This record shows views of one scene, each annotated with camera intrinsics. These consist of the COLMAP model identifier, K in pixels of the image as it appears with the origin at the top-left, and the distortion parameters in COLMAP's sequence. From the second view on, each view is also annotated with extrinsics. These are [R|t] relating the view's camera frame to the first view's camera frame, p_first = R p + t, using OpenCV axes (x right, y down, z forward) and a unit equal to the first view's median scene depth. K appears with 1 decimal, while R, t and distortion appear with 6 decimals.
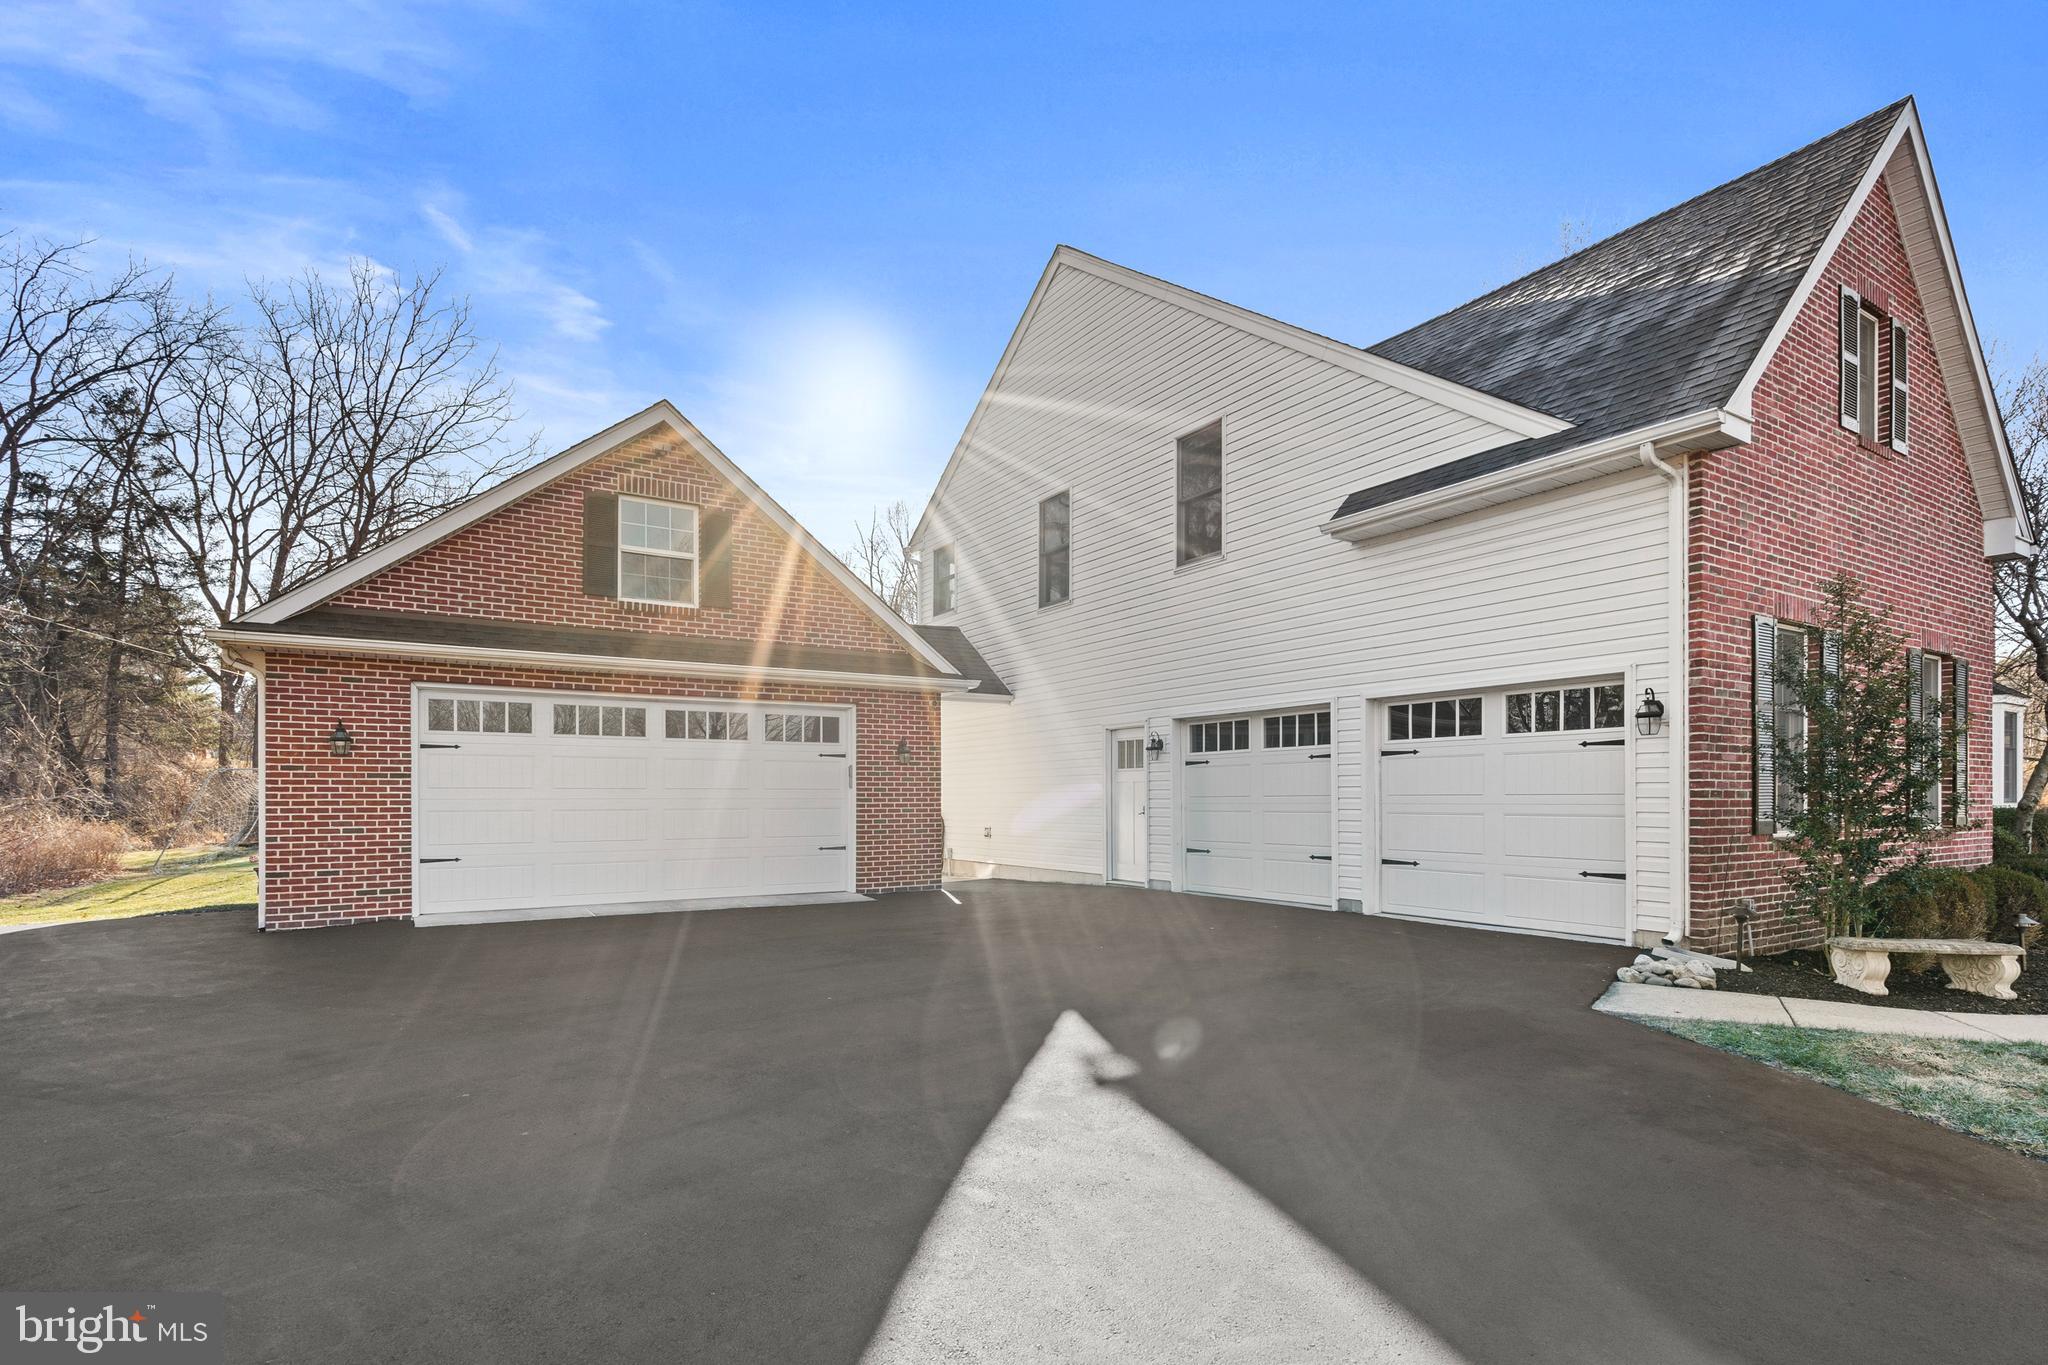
lens RADIAL K [[948.9, 0, 1010.1], [0, 948.9, 769.5], [0, 0, 1]] dist [-0.001539, 0.000611]
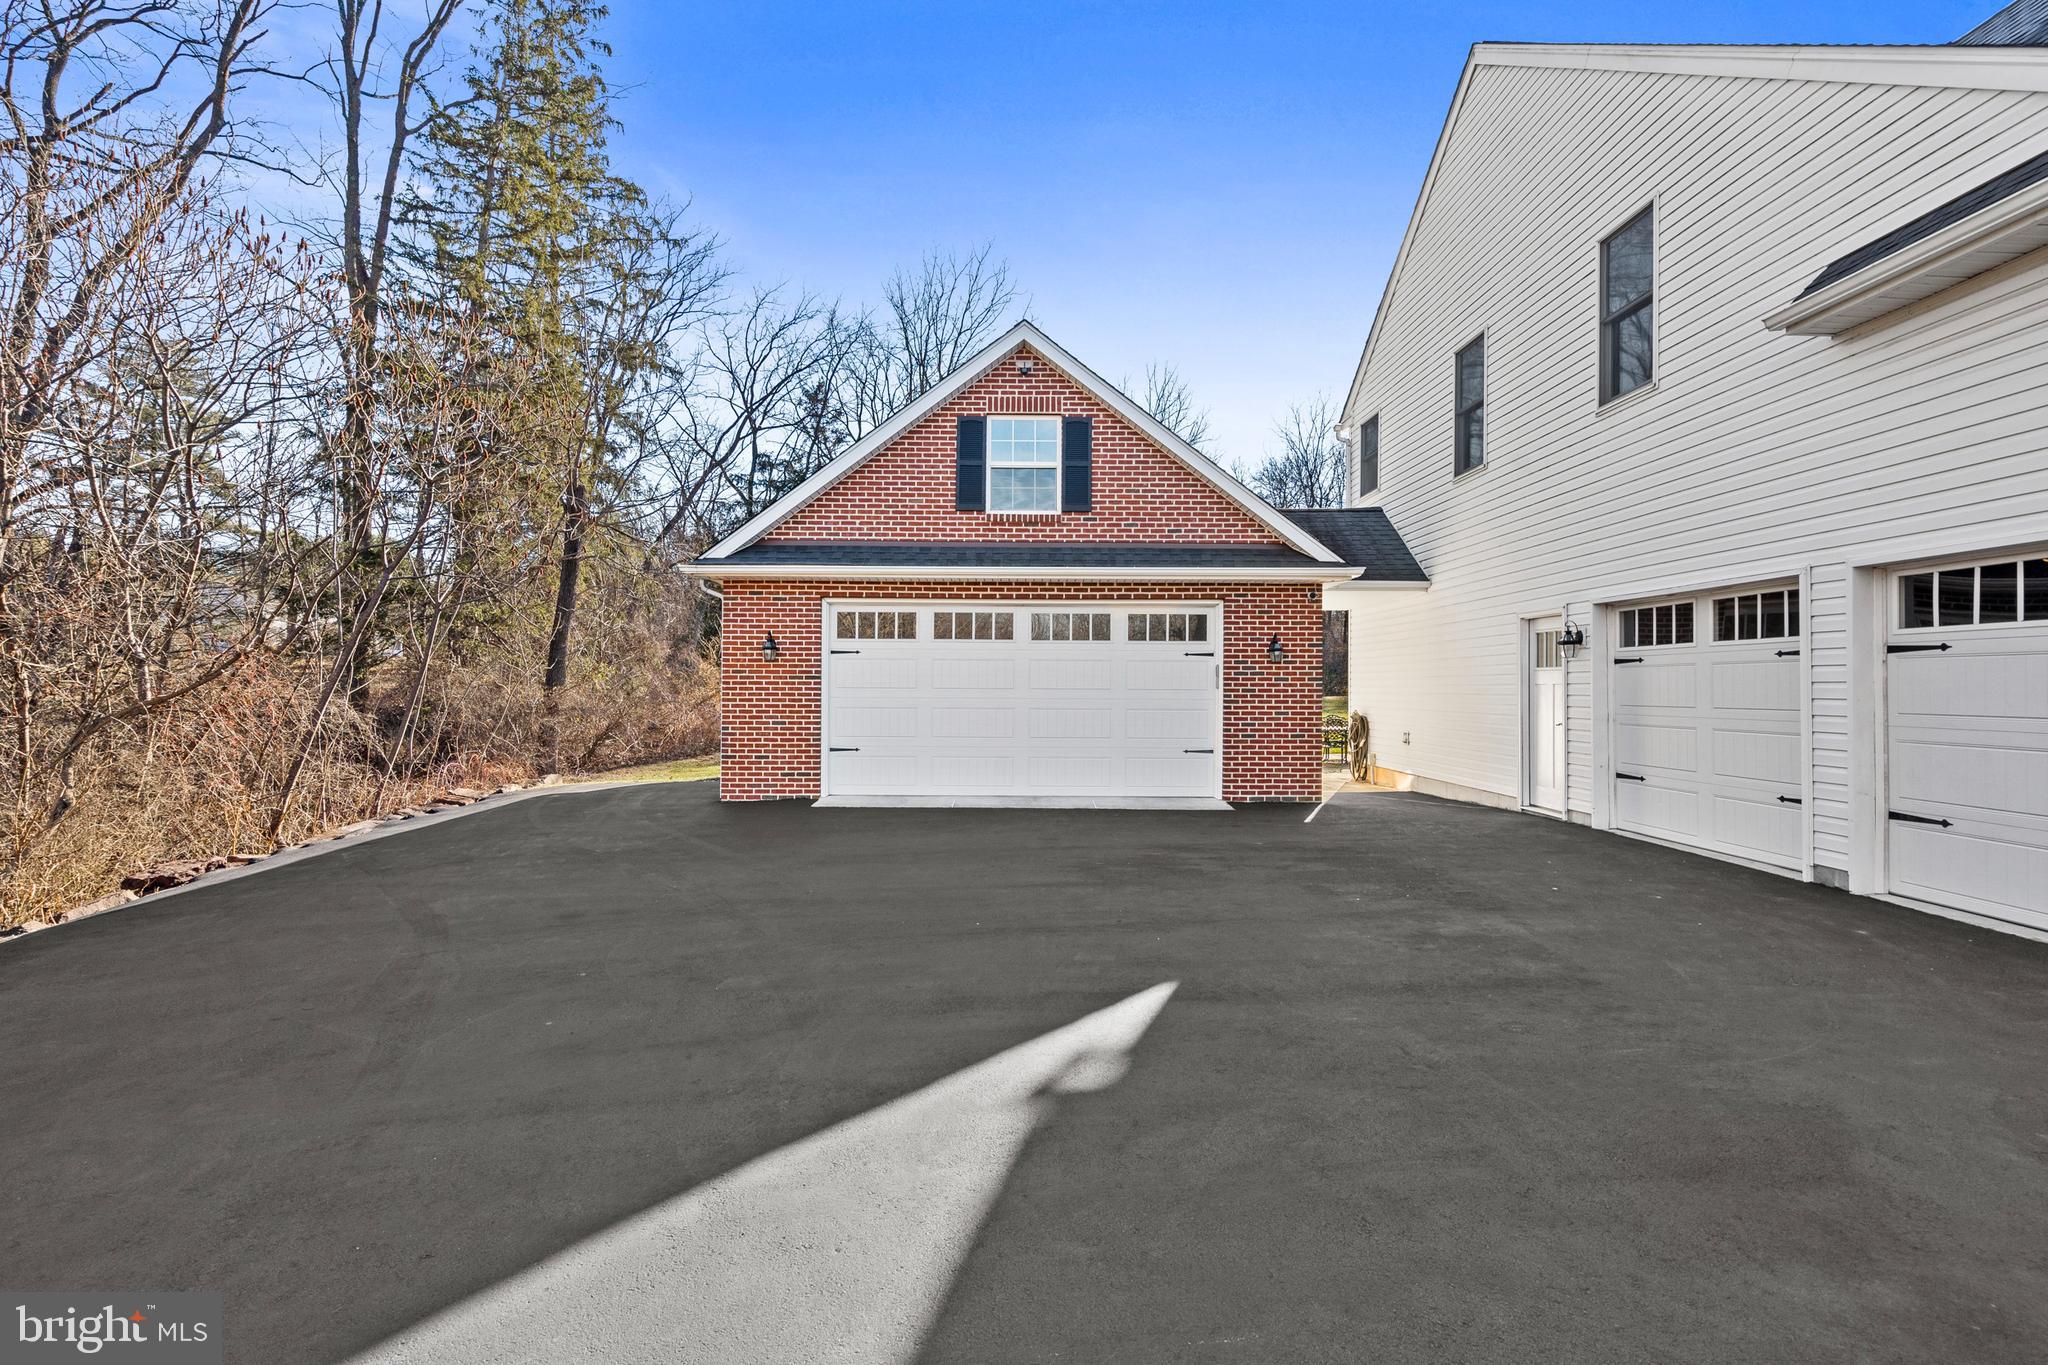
lens RADIAL K [[936.2, 0, 1022.1], [0, 936.2, 653.5], [0, 0, 1]] dist [-0.001612, 0.001522]
pose [[0.859786, -0.010785, -0.510541, 0.162796], [0.006858, 0.999931, -0.009575, -0.009195], [0.510609, 0.004731, 0.859800, 0.109538]]
